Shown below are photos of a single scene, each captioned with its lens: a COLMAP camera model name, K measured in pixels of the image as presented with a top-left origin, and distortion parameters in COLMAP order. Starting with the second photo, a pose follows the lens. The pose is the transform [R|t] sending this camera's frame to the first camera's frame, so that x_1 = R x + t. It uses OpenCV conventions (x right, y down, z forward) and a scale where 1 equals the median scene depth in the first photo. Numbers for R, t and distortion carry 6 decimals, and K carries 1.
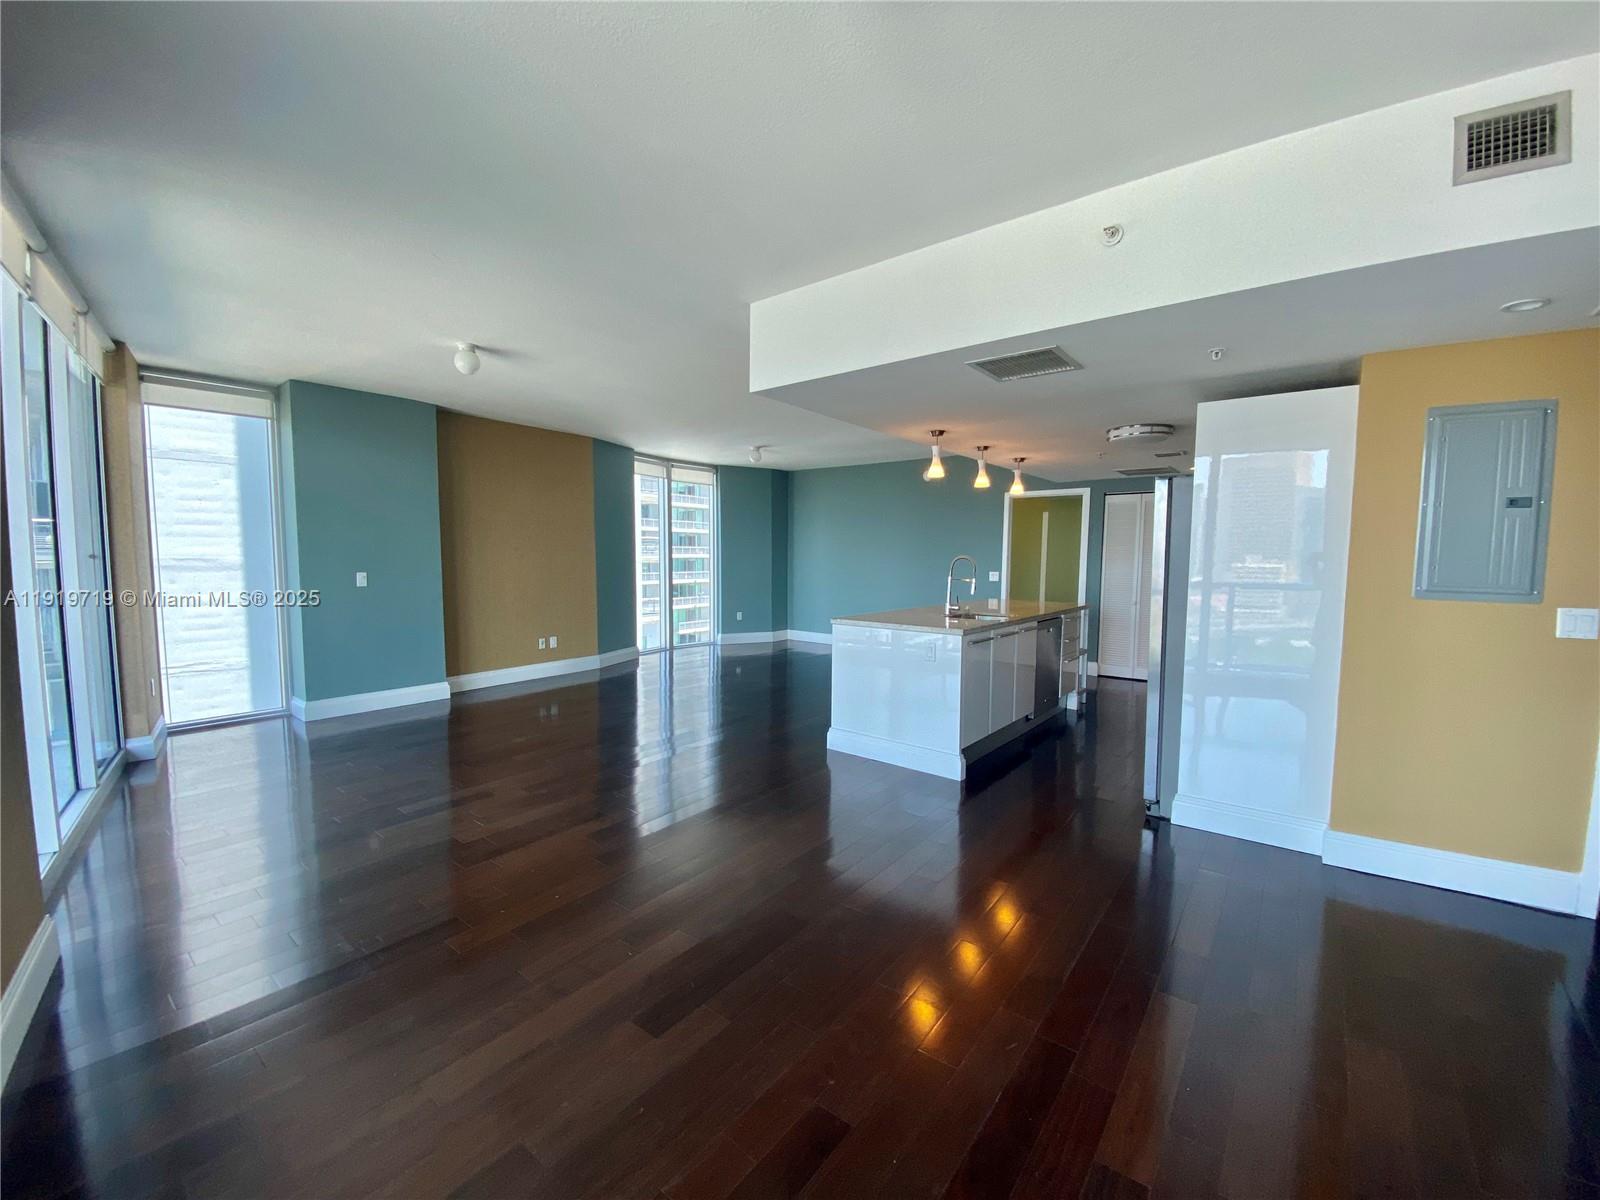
lens RADIAL K [[650.8, 0, 800.0], [0, 650.8, 600.0], [0, 0, 1]] dist [0.000198, -0.000066]
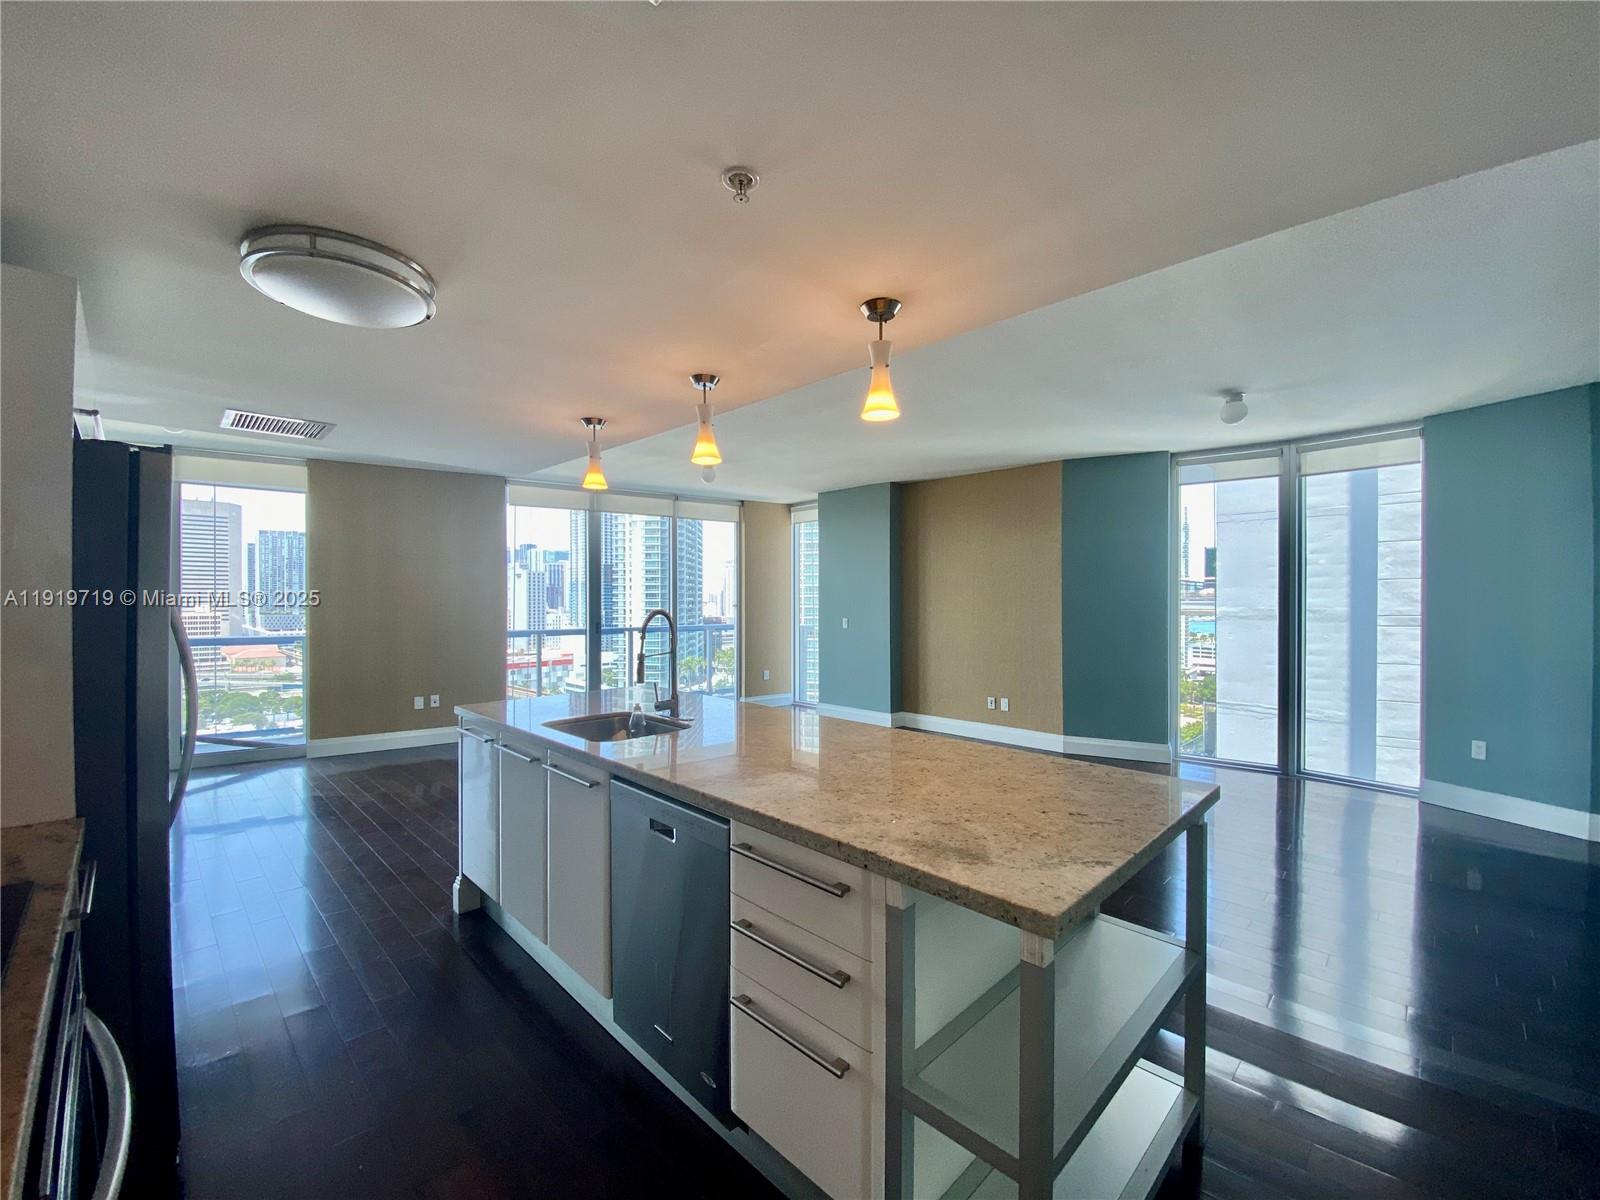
lens RADIAL K [[650.8, 0, 800.0], [0, 650.8, 600.0], [0, 0, 1]] dist [0.000198, -0.000066]
pose [[-0.114283, -0.005084, -0.993435, 0.512478], [-0.072442, 0.997367, 0.003230, -0.057361], [0.990803, 0.072336, -0.114351, 0.782799]]
